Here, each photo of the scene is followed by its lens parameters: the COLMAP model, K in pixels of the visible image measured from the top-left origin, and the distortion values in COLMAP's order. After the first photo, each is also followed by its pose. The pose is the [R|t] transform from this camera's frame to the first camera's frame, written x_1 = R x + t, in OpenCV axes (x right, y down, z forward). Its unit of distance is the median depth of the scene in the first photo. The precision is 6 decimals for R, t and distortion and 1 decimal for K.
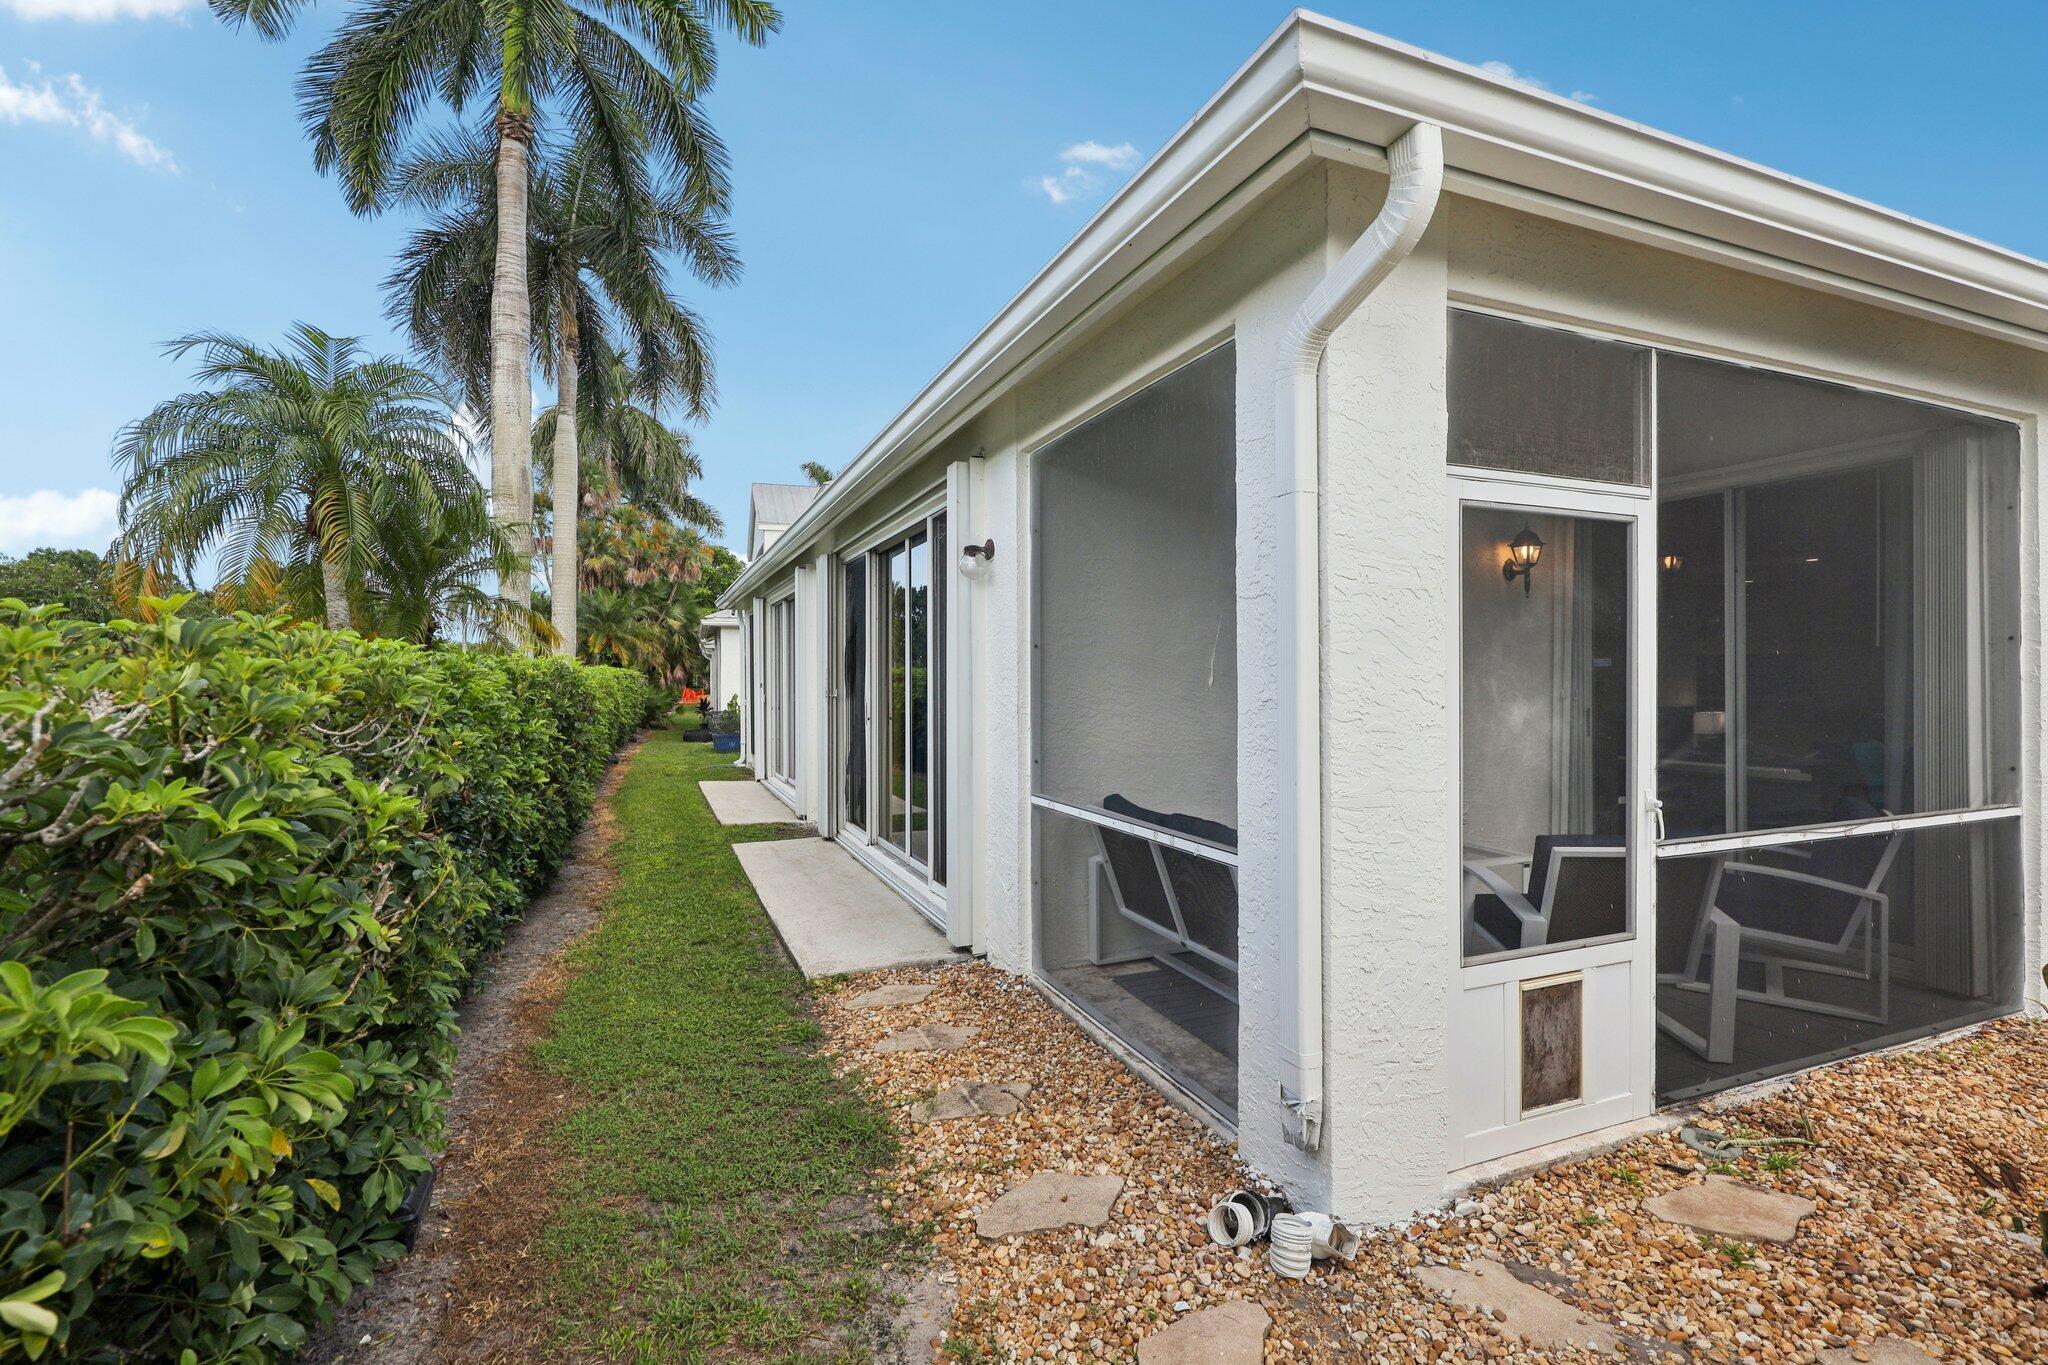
lens RADIAL K [[933.9, 0, 1024.0], [0, 933.9, 682.5], [0, 0, 1]] dist [-0.000292, -0.000101]
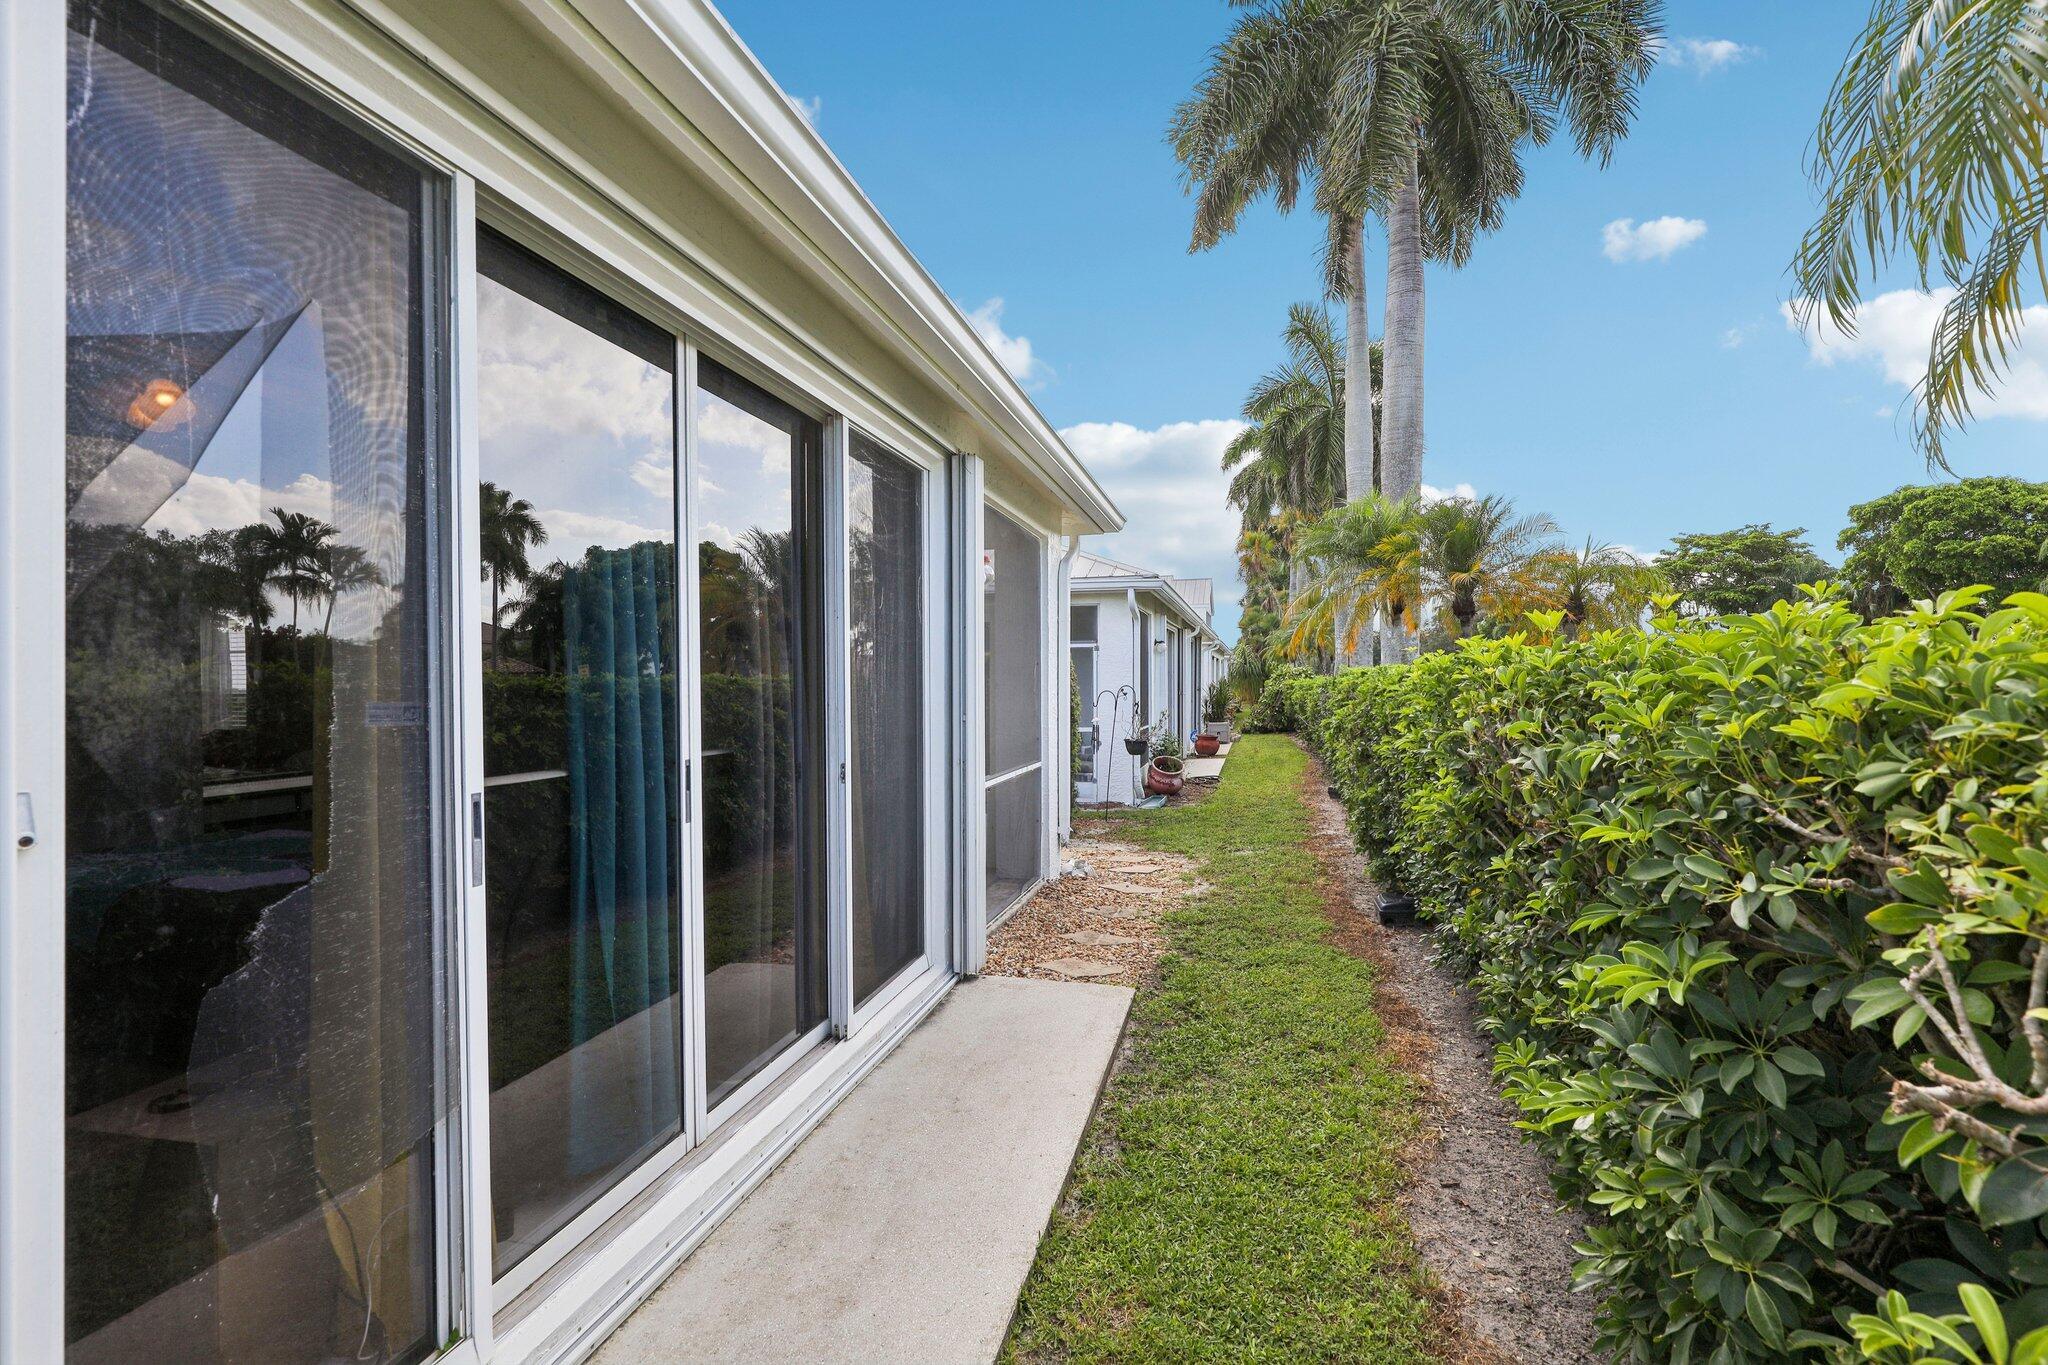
lens RADIAL K [[933.9, 0, 1024.0], [0, 933.9, 682.5], [0, 0, 1]] dist [-0.000292, -0.000101]
pose [[-0.805669, 0.004006, 0.592352, -0.583929], [0.006906, 0.999973, 0.002631, -0.008834], [-0.592325, 0.006211, -0.805675, 1.508102]]
